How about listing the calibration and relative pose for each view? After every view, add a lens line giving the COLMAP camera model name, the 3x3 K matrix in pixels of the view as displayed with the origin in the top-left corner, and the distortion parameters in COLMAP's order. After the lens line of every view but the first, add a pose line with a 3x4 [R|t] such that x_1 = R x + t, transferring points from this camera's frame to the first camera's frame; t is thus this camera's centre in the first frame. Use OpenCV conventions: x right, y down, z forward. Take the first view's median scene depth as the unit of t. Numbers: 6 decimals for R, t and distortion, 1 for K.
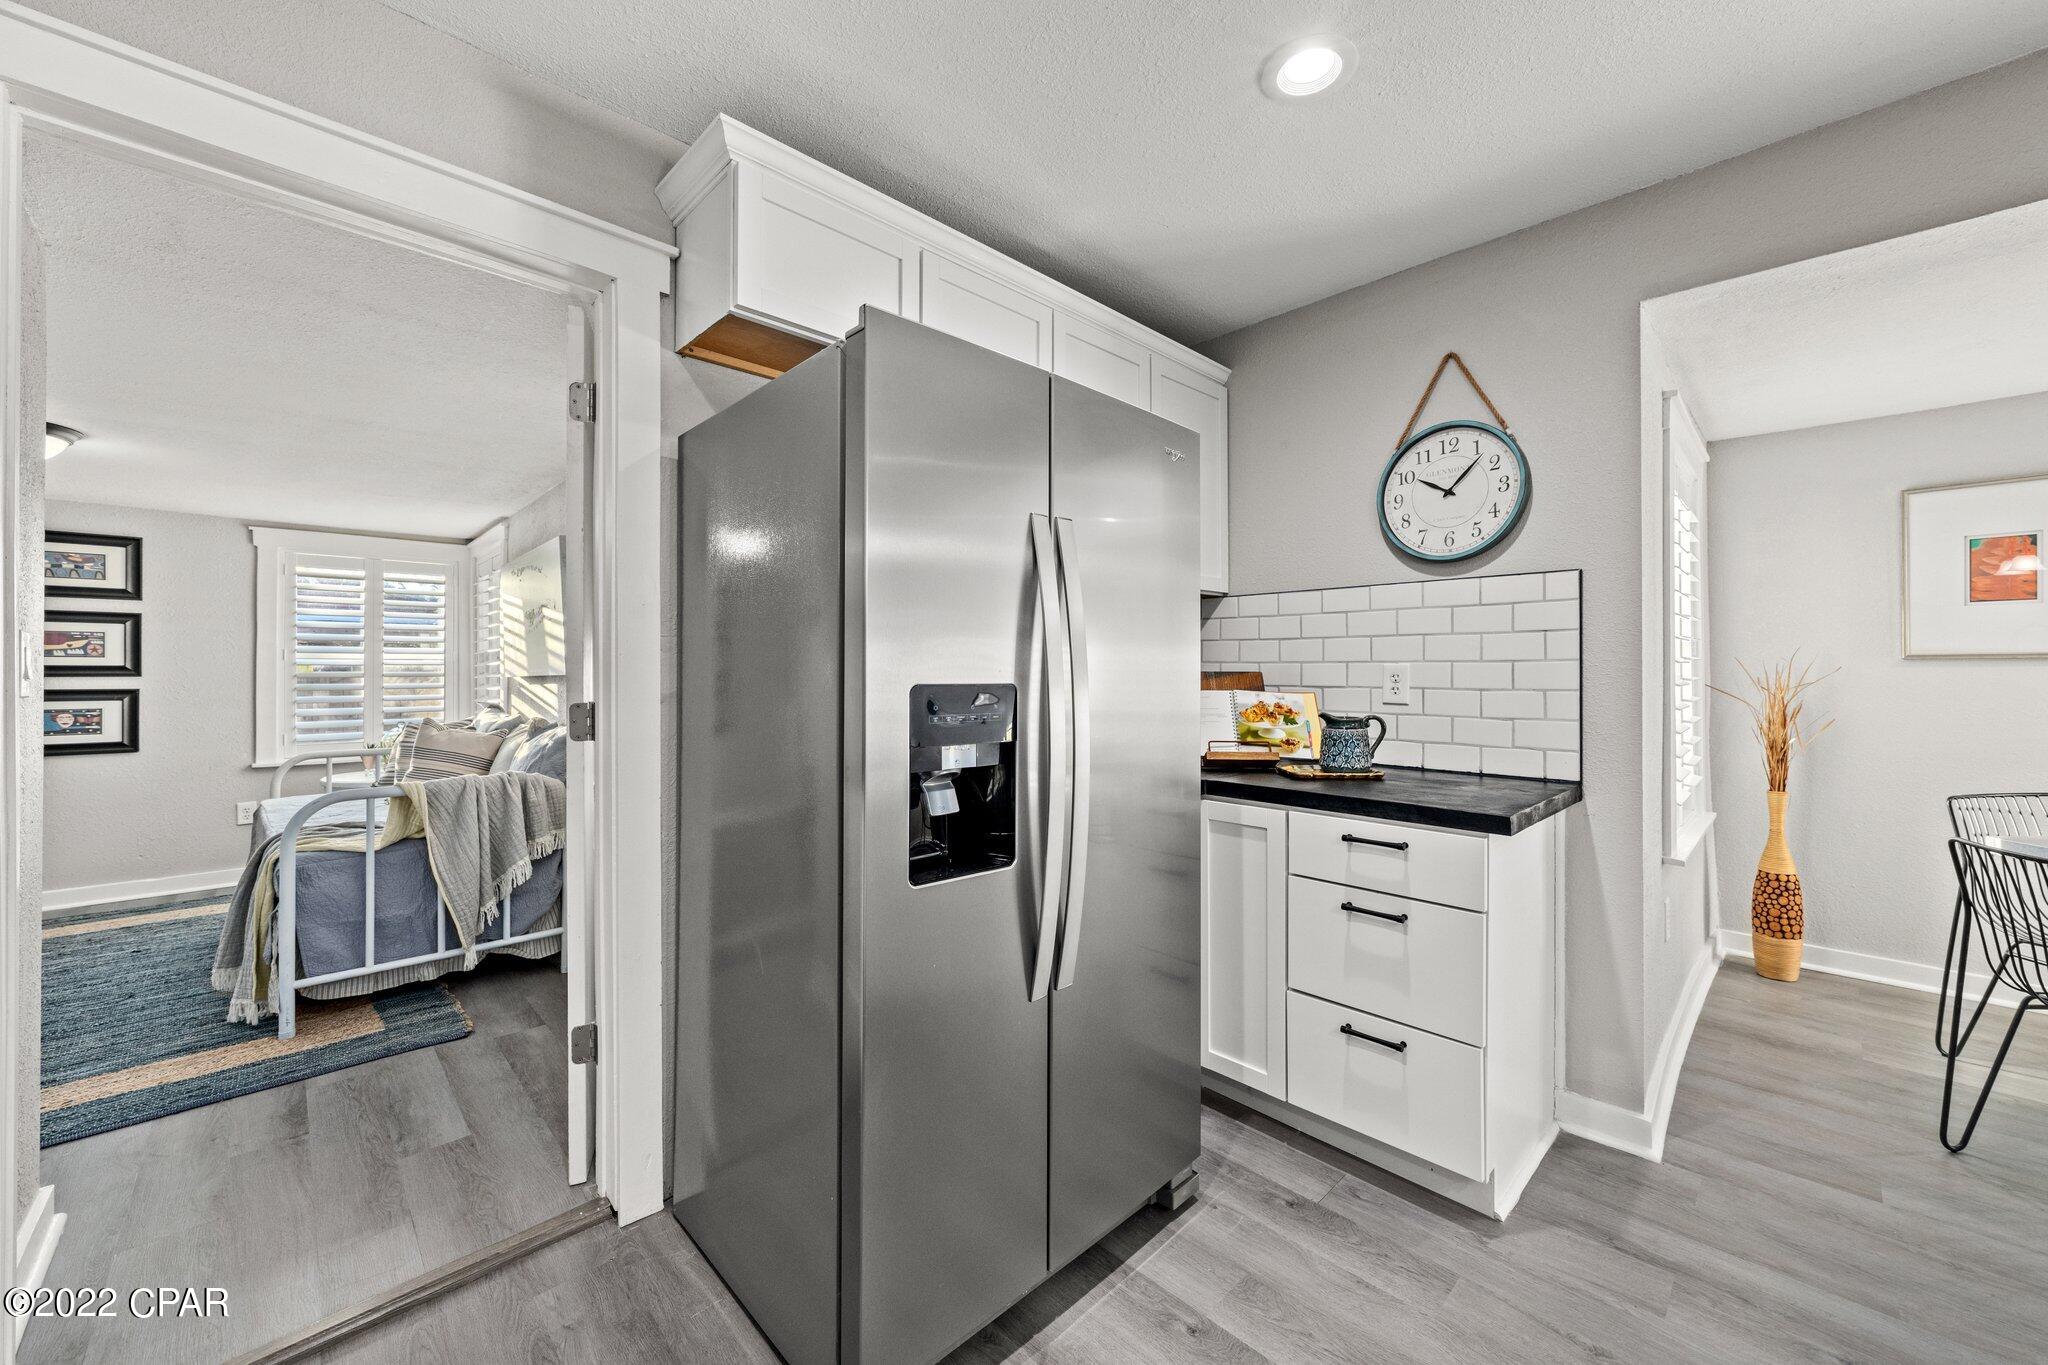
lens RADIAL K [[782.4, 0, 1033.4], [0, 782.4, 663.3], [0, 0, 1]] dist [0.000055, 0.000088]
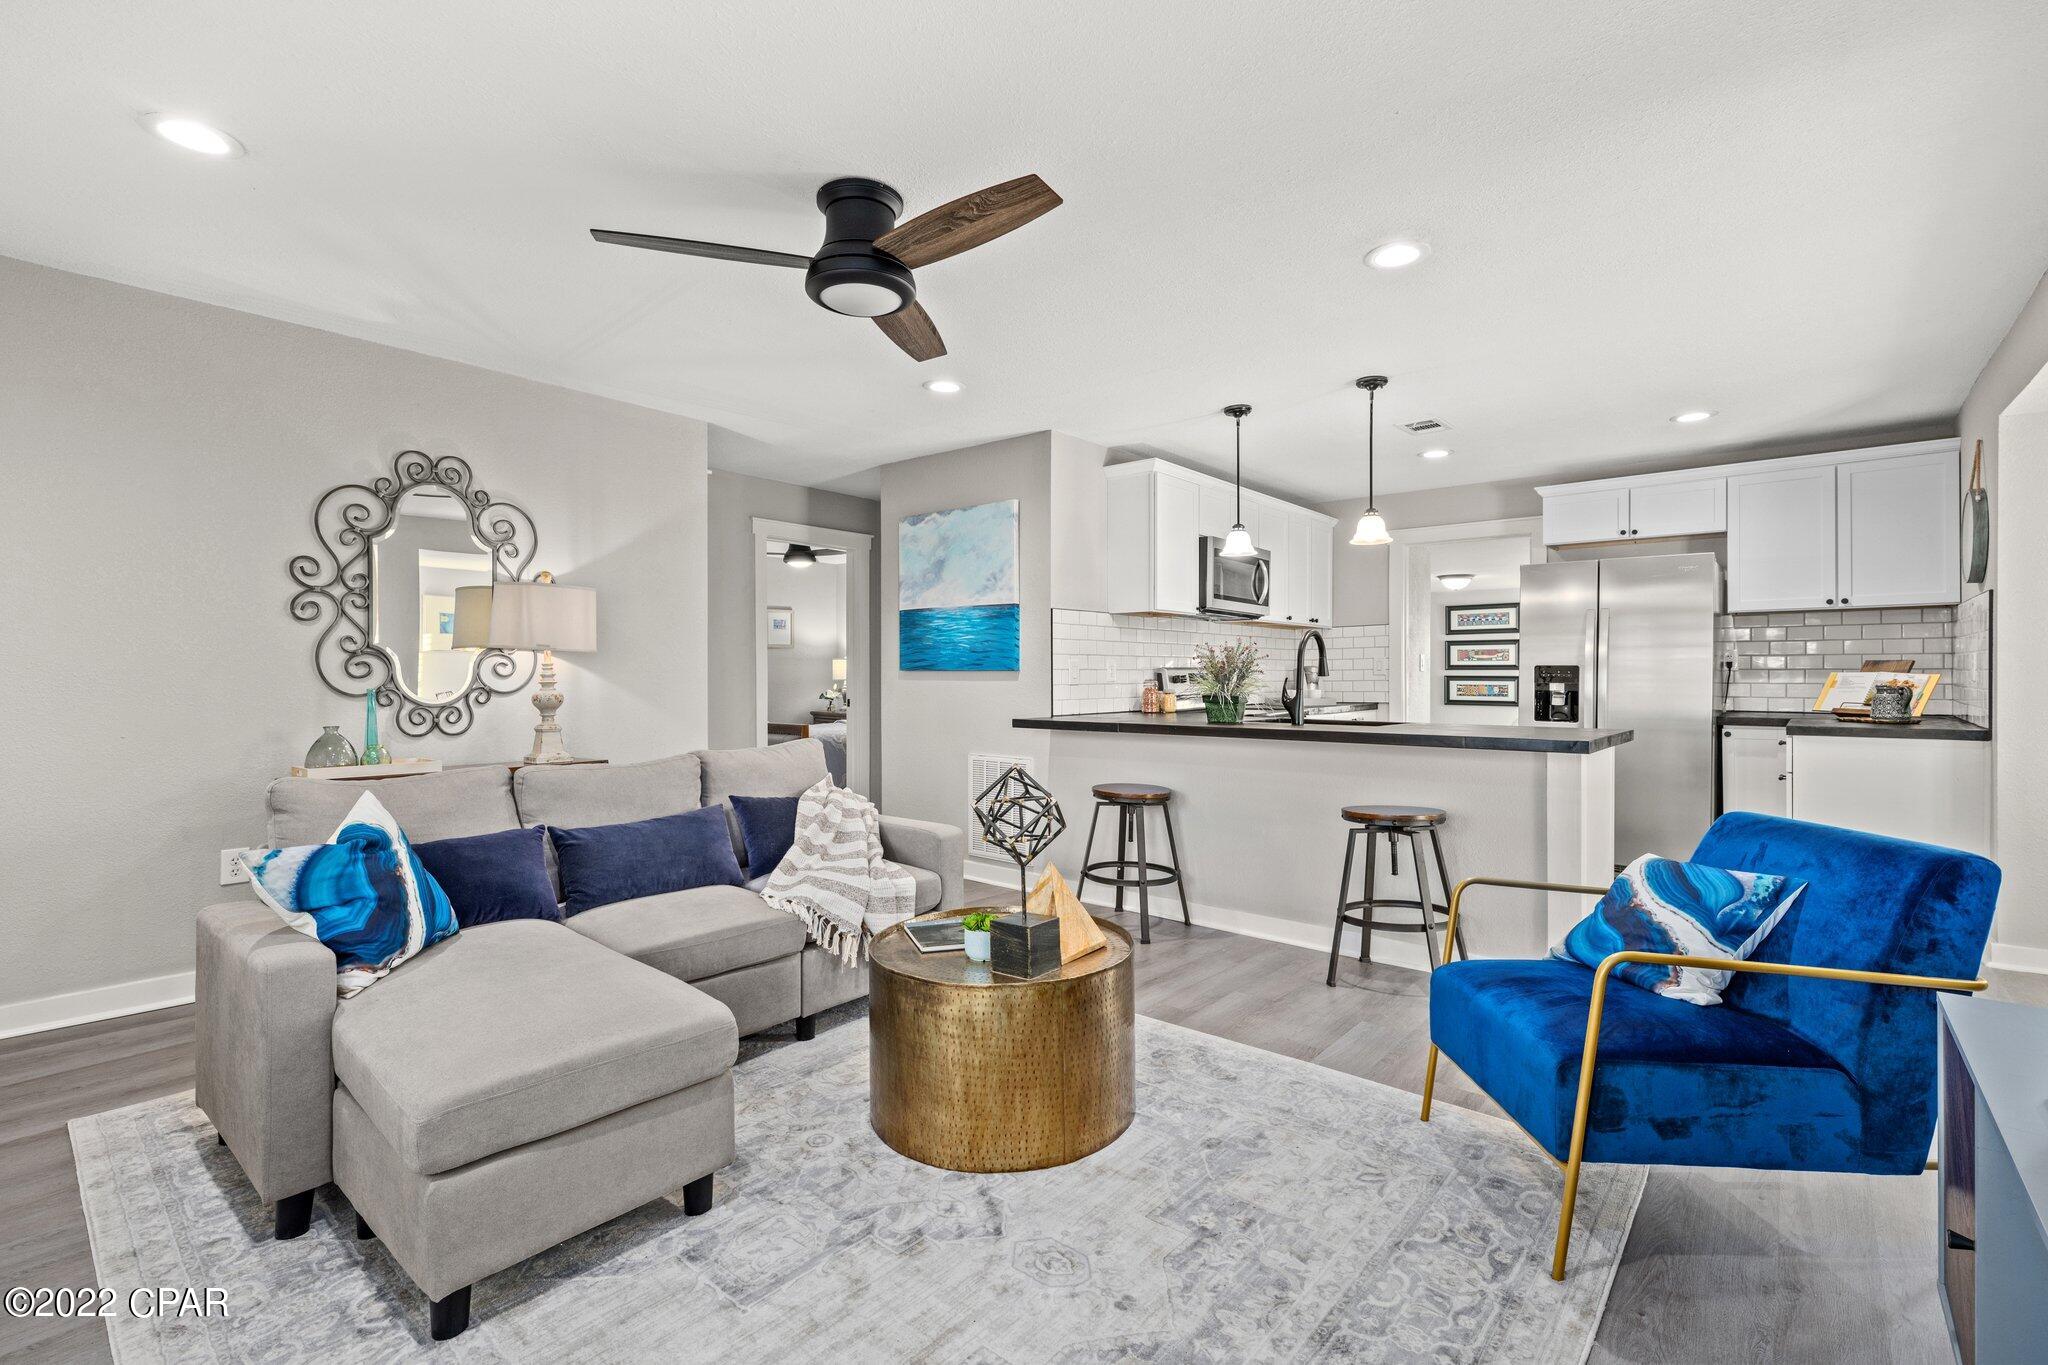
lens RADIAL K [[906.5, 0, 1024.6], [0, 906.5, 680.1], [0, 0, 1]] dist [0.001734, 0.000222]
pose [[0.086425, 0.008437, -0.996223, 1.146294], [0.007358, 0.999931, 0.009107, 0.012648], [0.996231, -0.008118, 0.086357, -0.516804]]
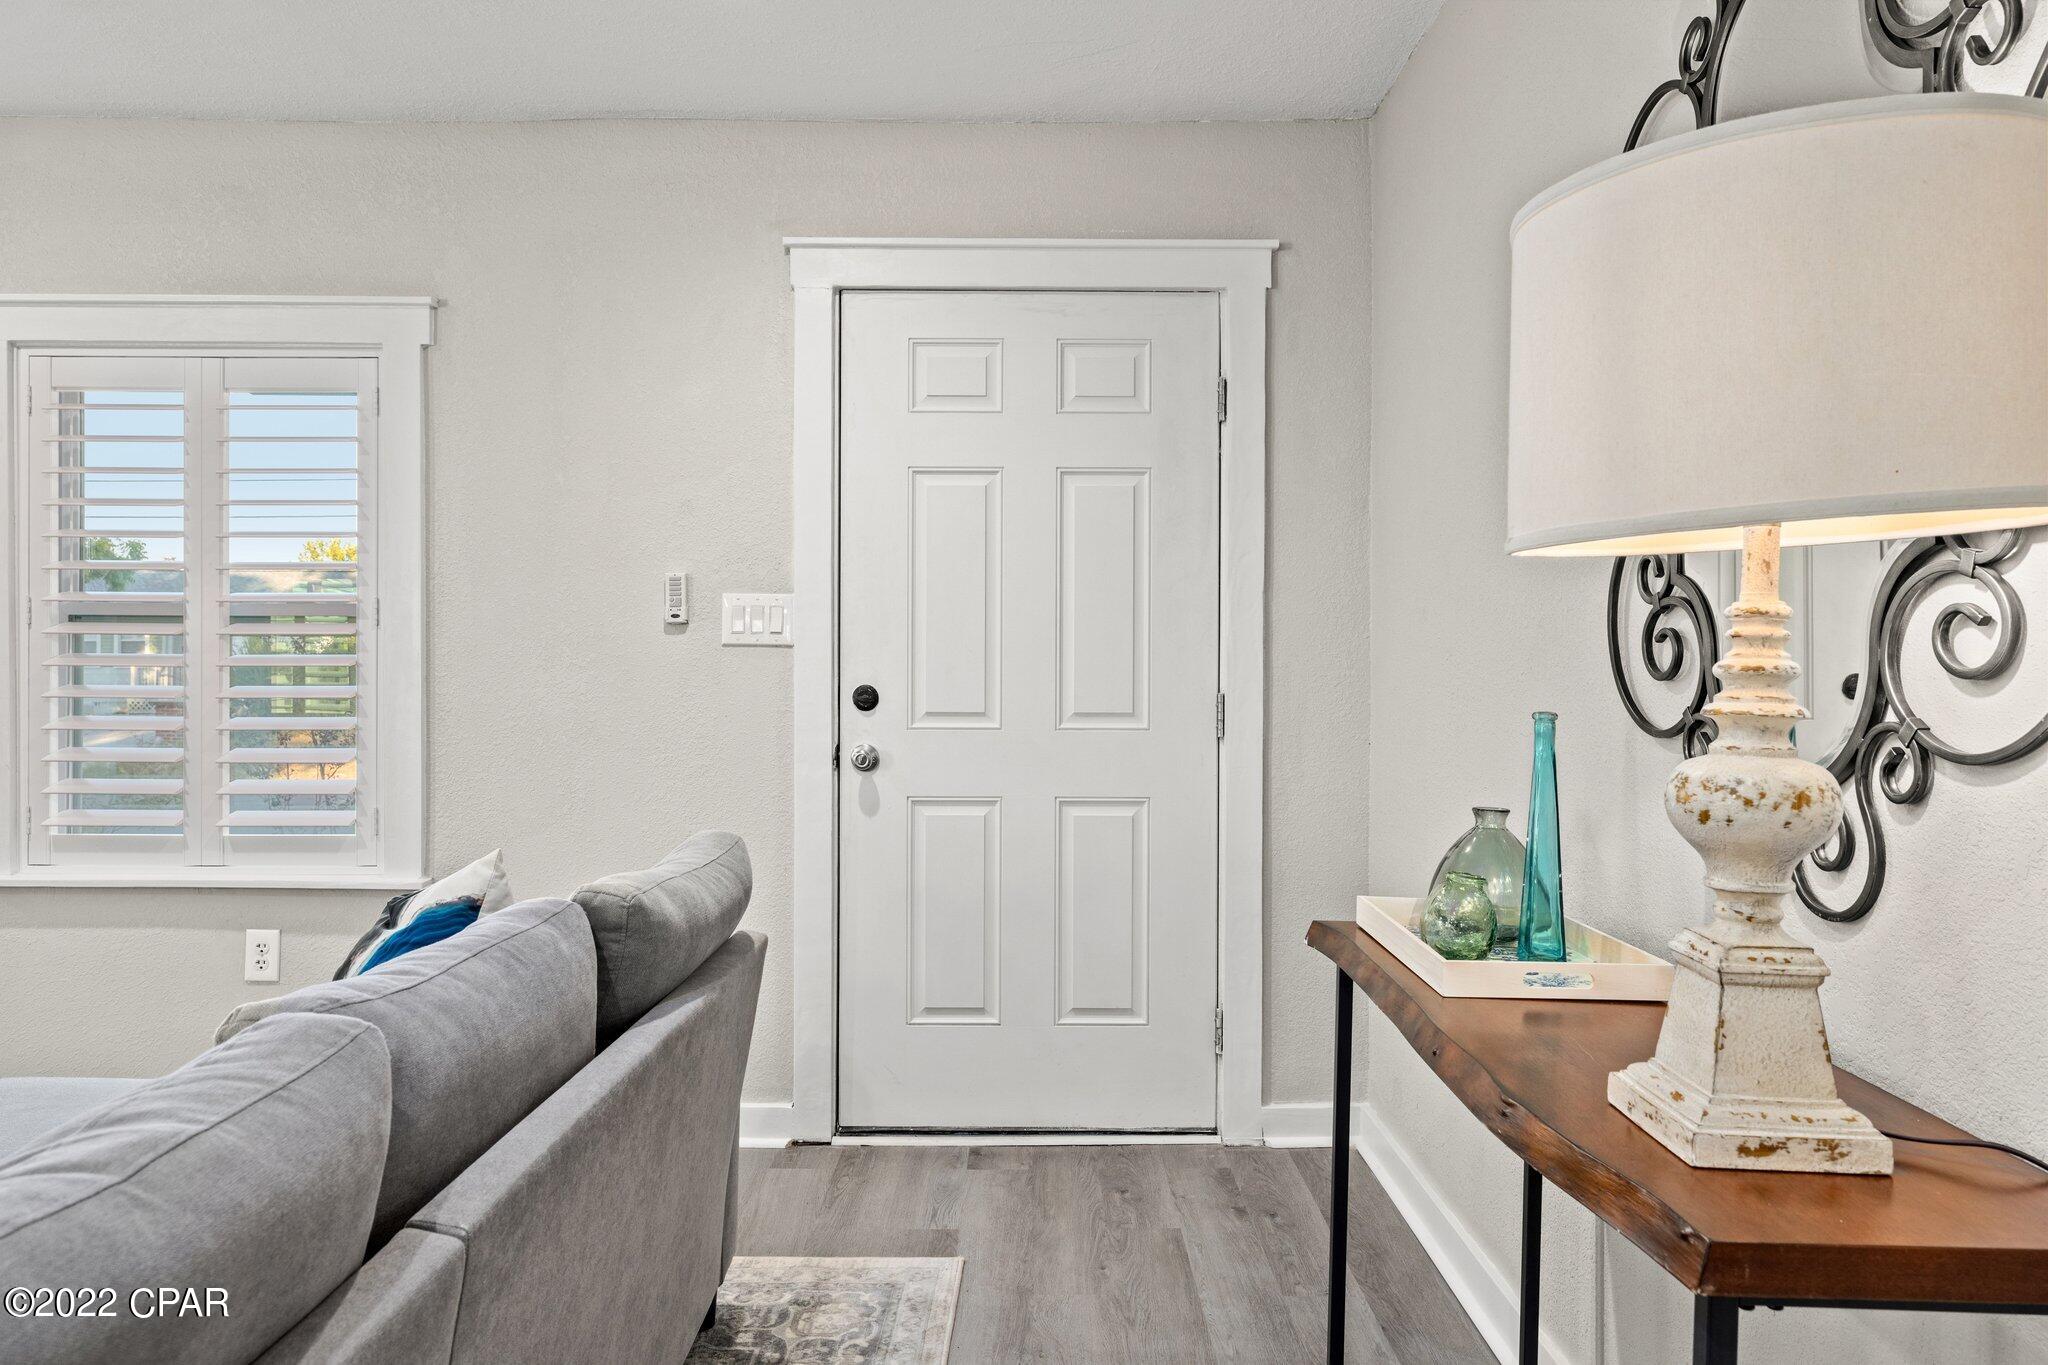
lens RADIAL K [[1286.3, 0, 1024.0], [0, 1286.3, 682.5], [0, 0, 1]] dist [0.000554, -0.000148]
pose [[-0.715566, -0.004533, 0.698530, 0.102034], [-0.004518, 0.999988, 0.001861, 0.014593], [-0.698530, -0.001824, -0.715578, -0.642970]]
